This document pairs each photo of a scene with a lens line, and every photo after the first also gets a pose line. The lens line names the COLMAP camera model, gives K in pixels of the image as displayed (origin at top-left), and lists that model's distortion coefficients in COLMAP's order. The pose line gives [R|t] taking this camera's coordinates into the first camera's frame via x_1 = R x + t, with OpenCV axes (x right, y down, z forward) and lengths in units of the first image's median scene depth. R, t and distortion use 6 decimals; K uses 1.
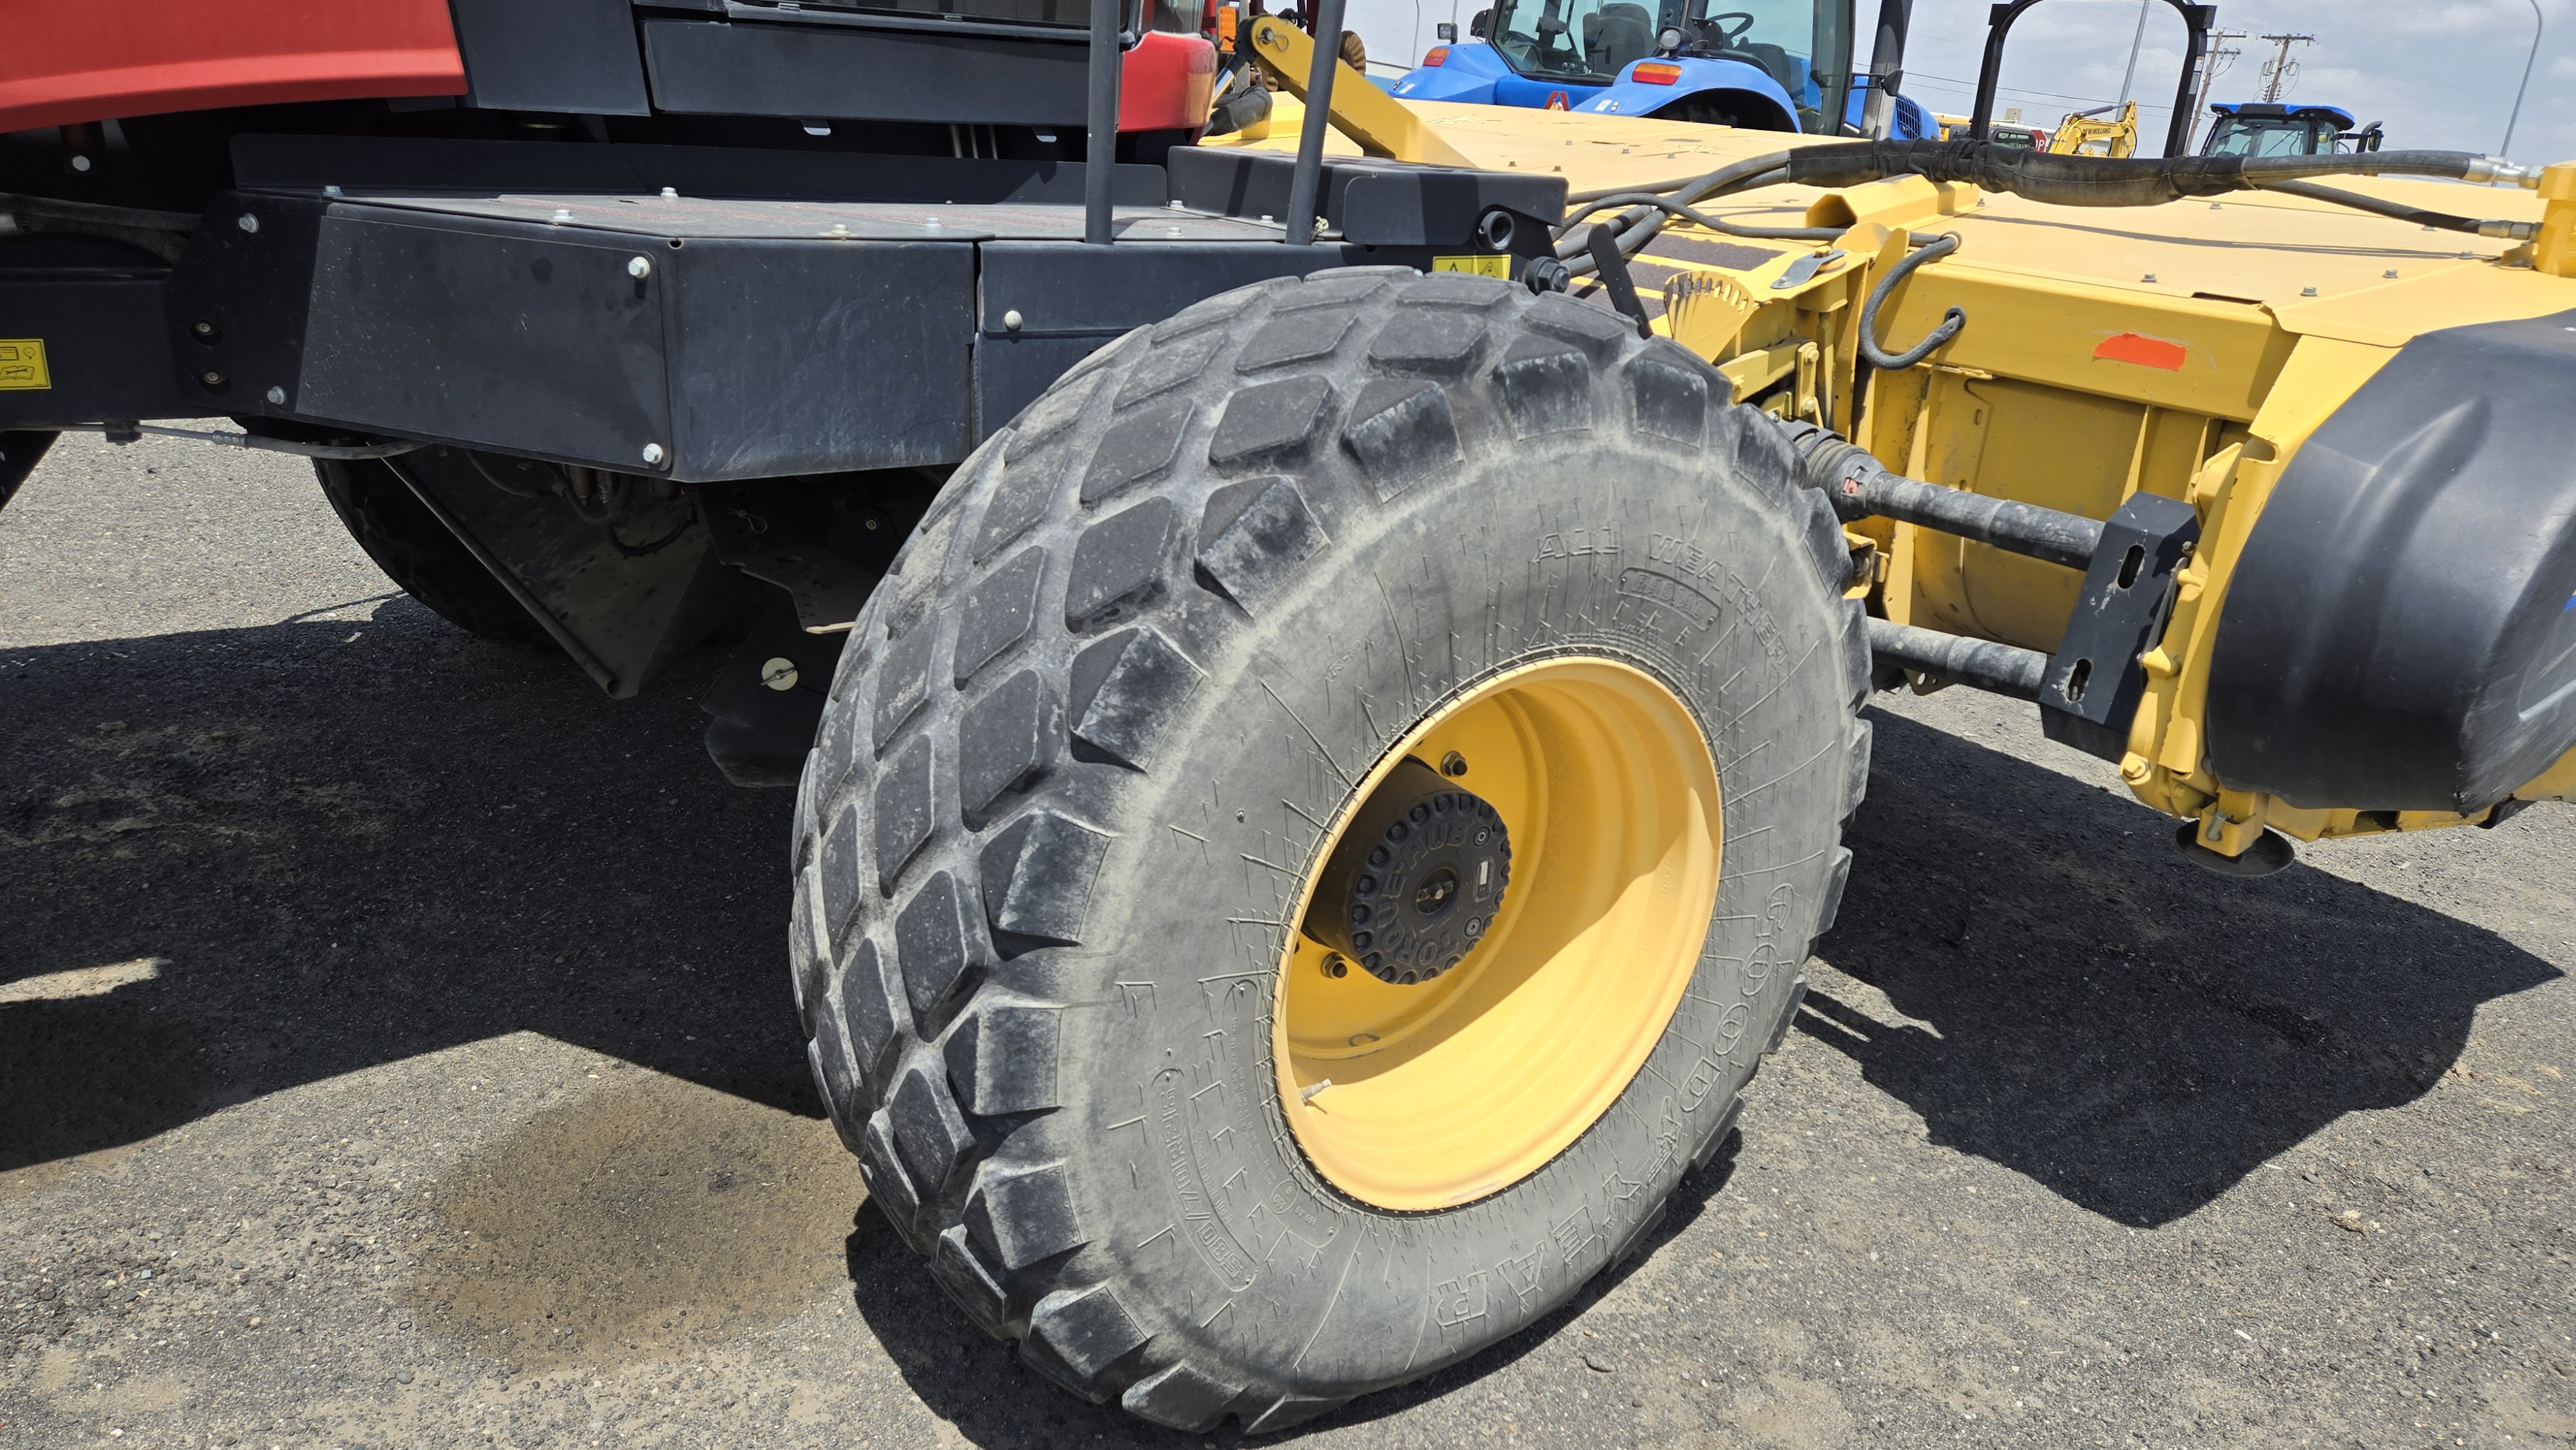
lens RADIAL K [[1764.3, 0, 1228.5], [0, 1764.3, 726.6], [0, 0, 1]] dist [0.109394, -0.096154]
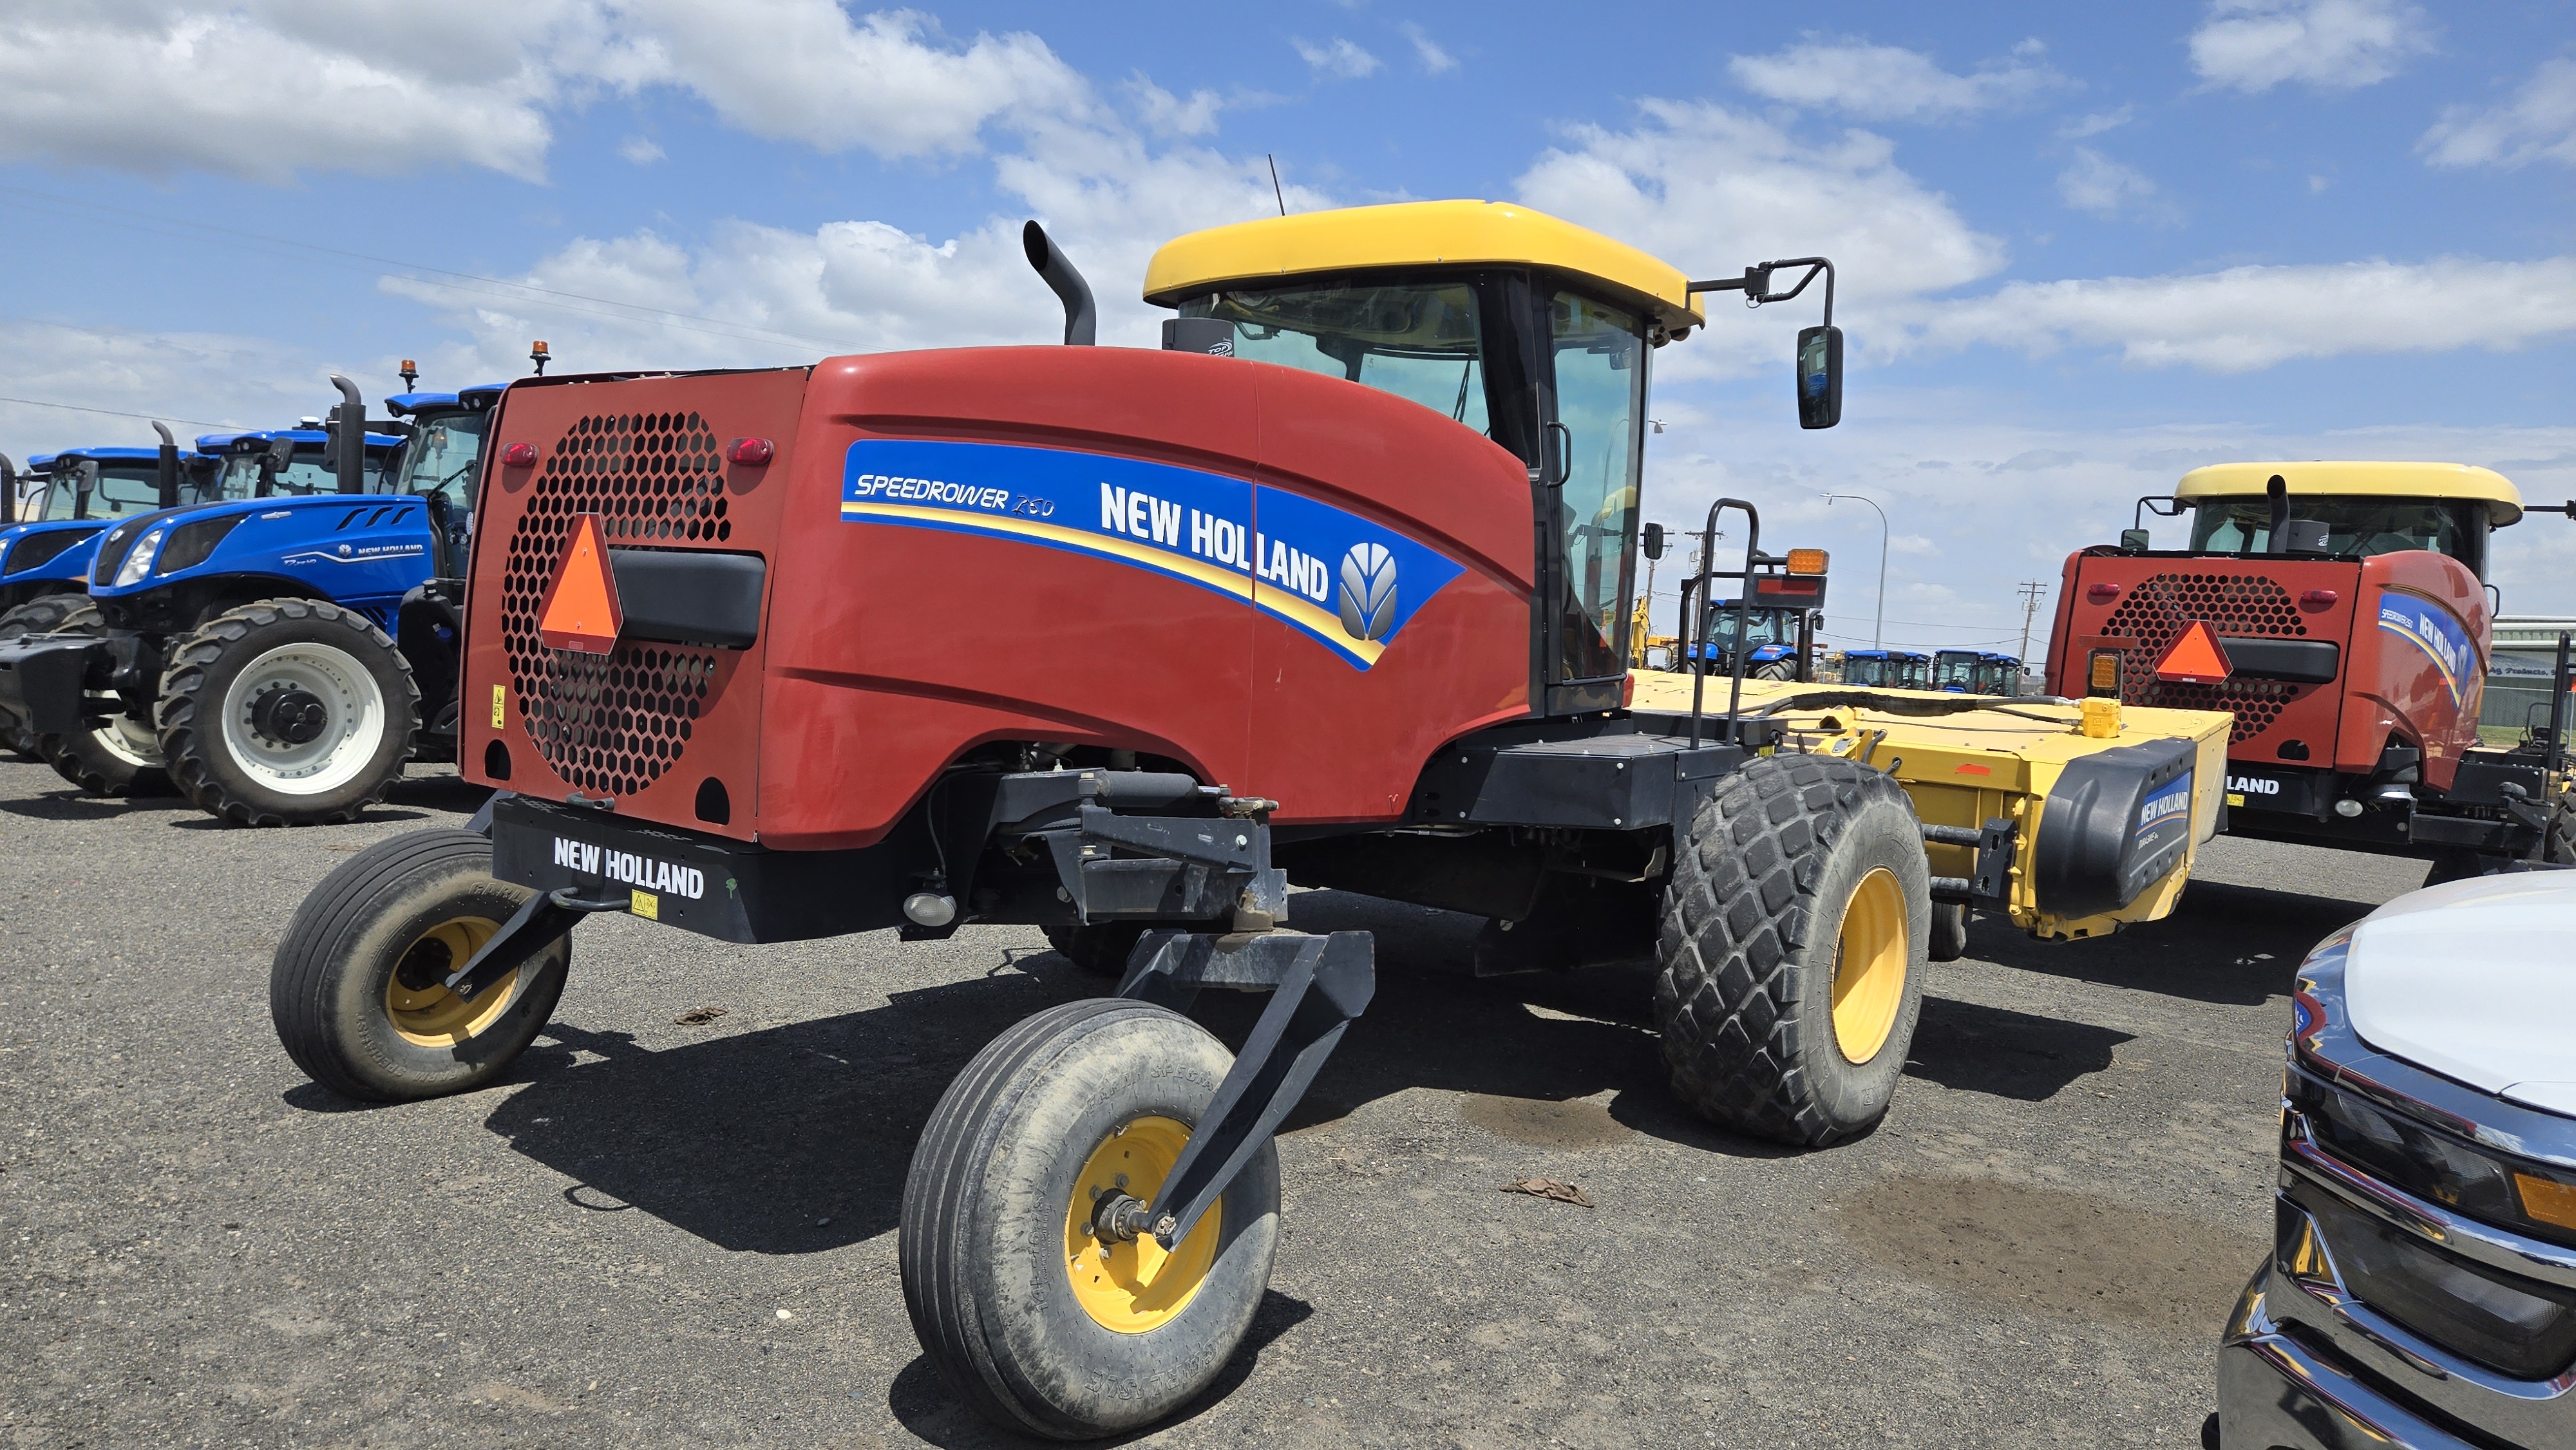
lens RADIAL K [[1764.3, 0, 1228.5], [0, 1764.3, 726.6], [0, 0, 1]] dist [0.109394, -0.096154]
pose [[0.968828, -0.046823, 0.243268, -1.506980], [0.106914, 0.964847, -0.240083, 0.318392], [-0.223475, 0.258608, 0.939777, -1.609043]]
